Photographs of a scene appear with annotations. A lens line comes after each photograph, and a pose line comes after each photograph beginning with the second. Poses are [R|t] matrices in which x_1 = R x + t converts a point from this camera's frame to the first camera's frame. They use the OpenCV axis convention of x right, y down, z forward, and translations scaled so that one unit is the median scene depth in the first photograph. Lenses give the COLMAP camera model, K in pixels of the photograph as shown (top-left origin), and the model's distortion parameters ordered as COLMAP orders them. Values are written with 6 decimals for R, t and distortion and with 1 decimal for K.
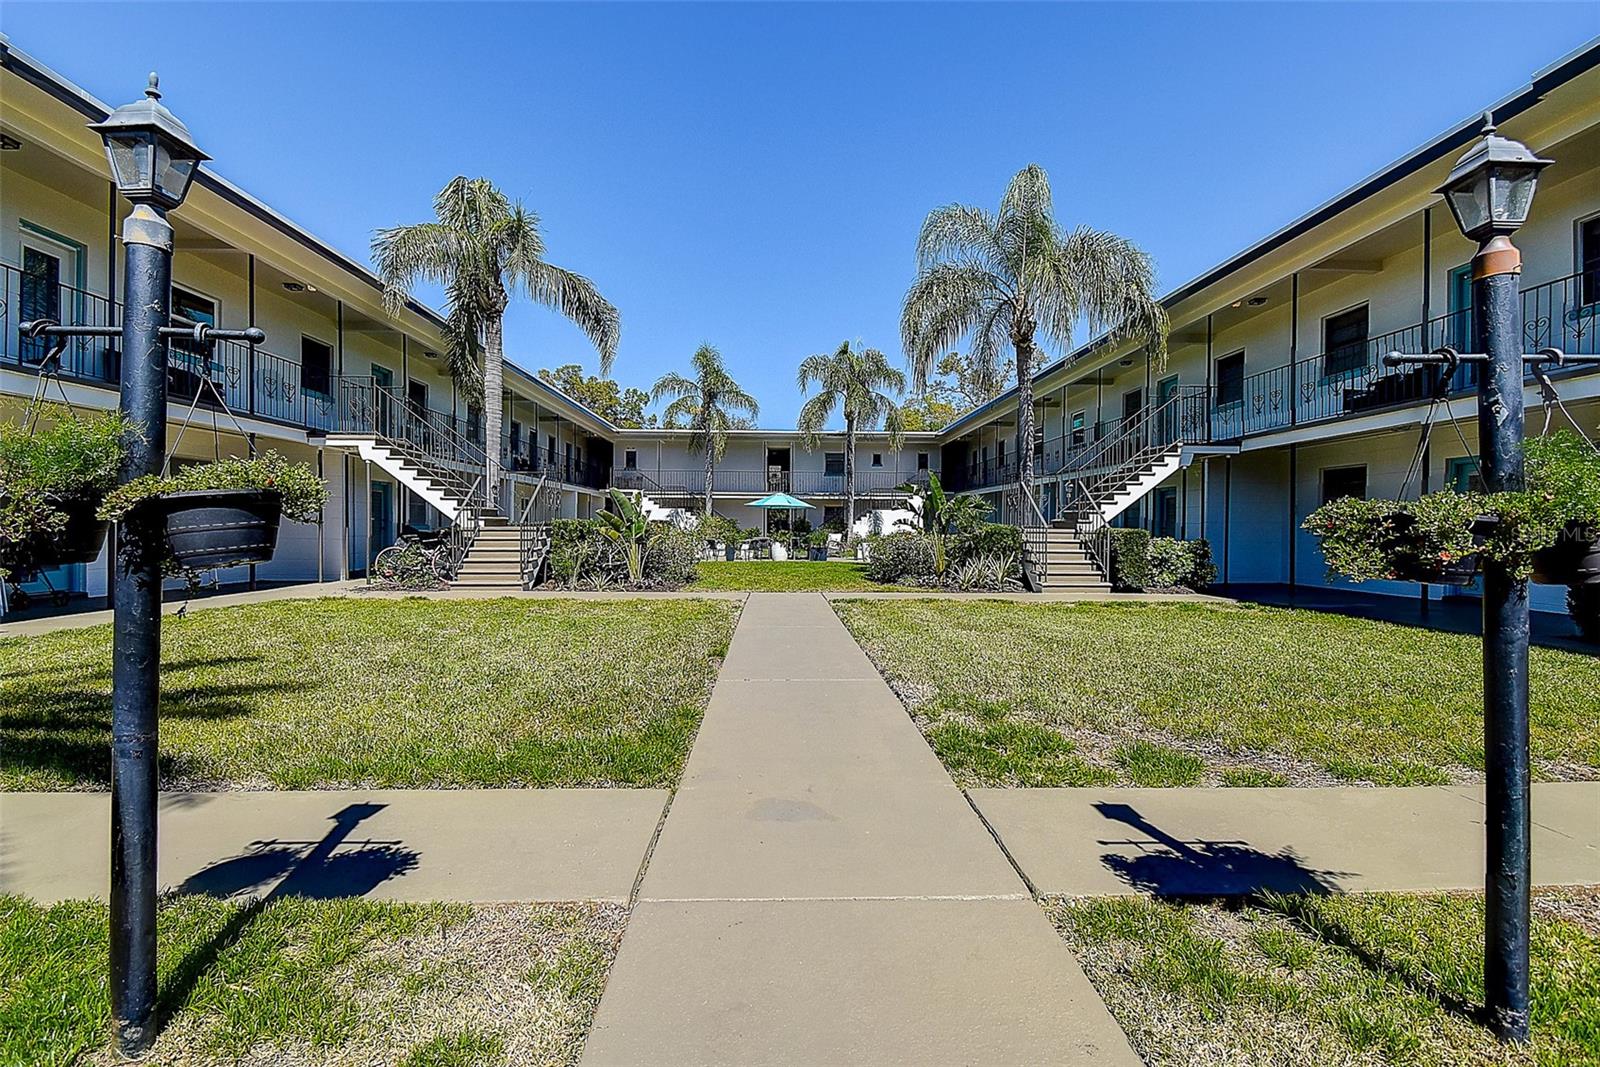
lens RADIAL K [[724.5, 0, 796.4], [0, 724.5, 530.1], [0, 0, 1]] dist [0.023581, -0.020484]
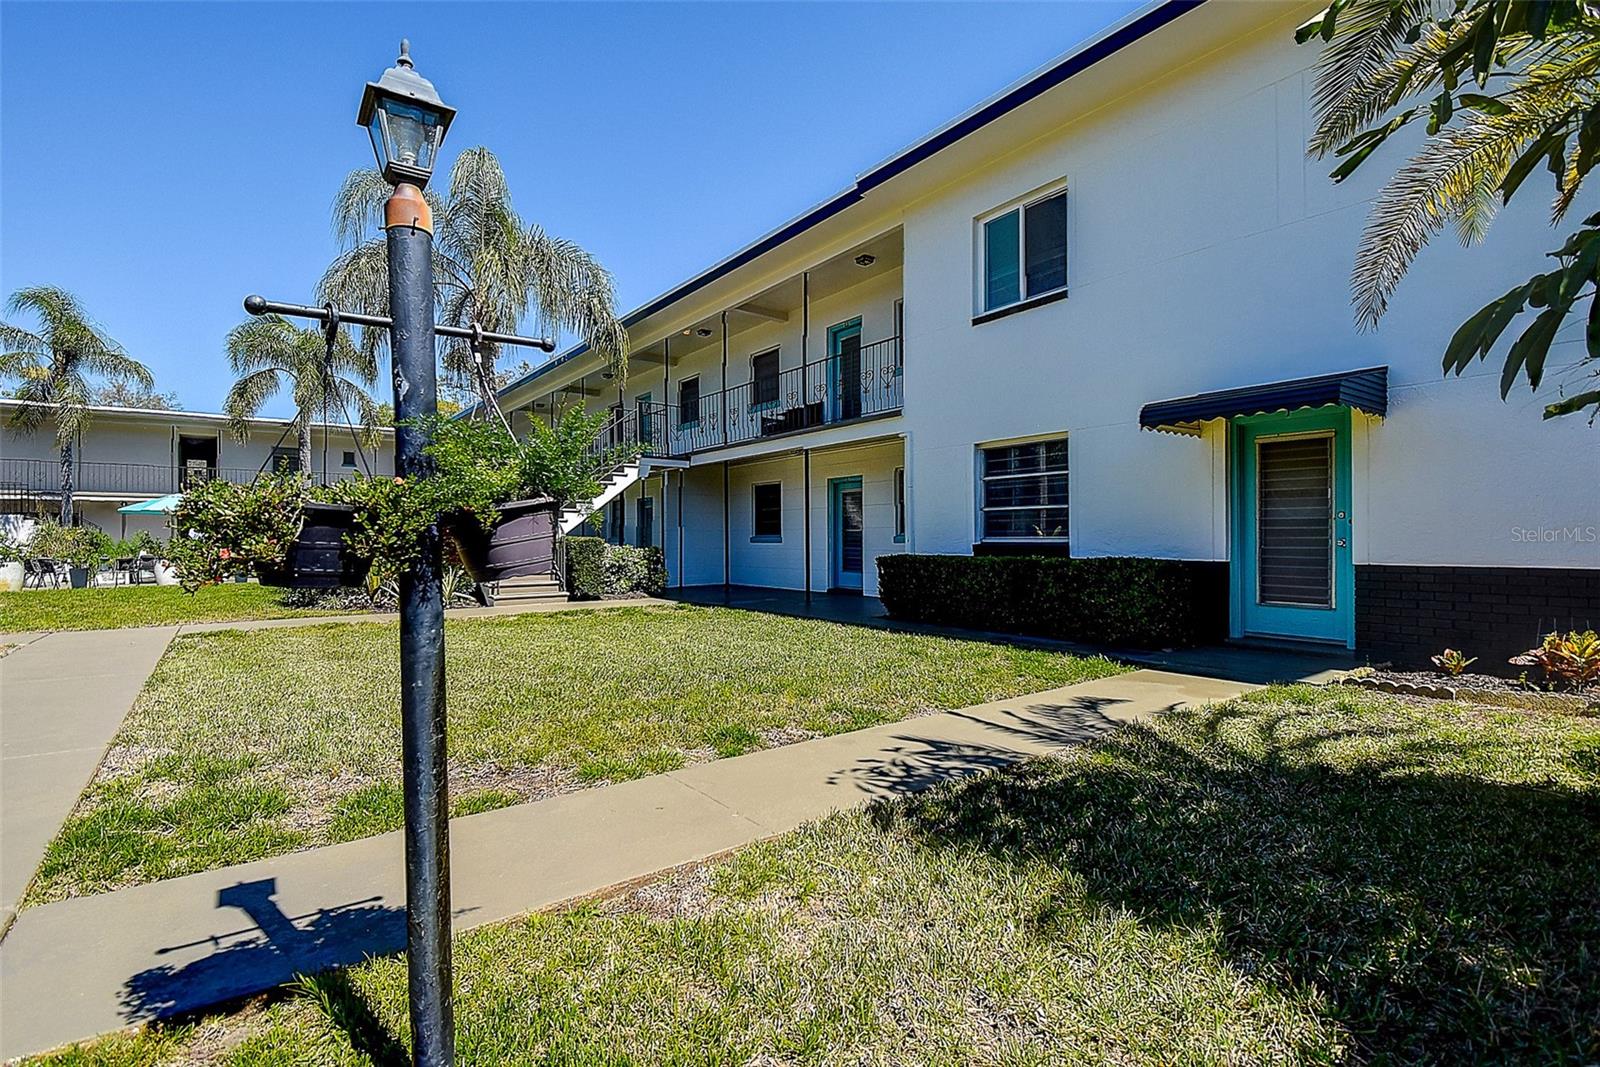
lens RADIAL K [[724.5, 0, 814.6], [0, 724.5, 536.5], [0, 0, 1]] dist [0.023581, -0.020484]
pose [[0.813625, -0.008673, 0.581325, 0.129406], [0.011943, 0.999927, -0.001798, 0.002923], [-0.581267, 0.008406, 0.813669, 0.000376]]
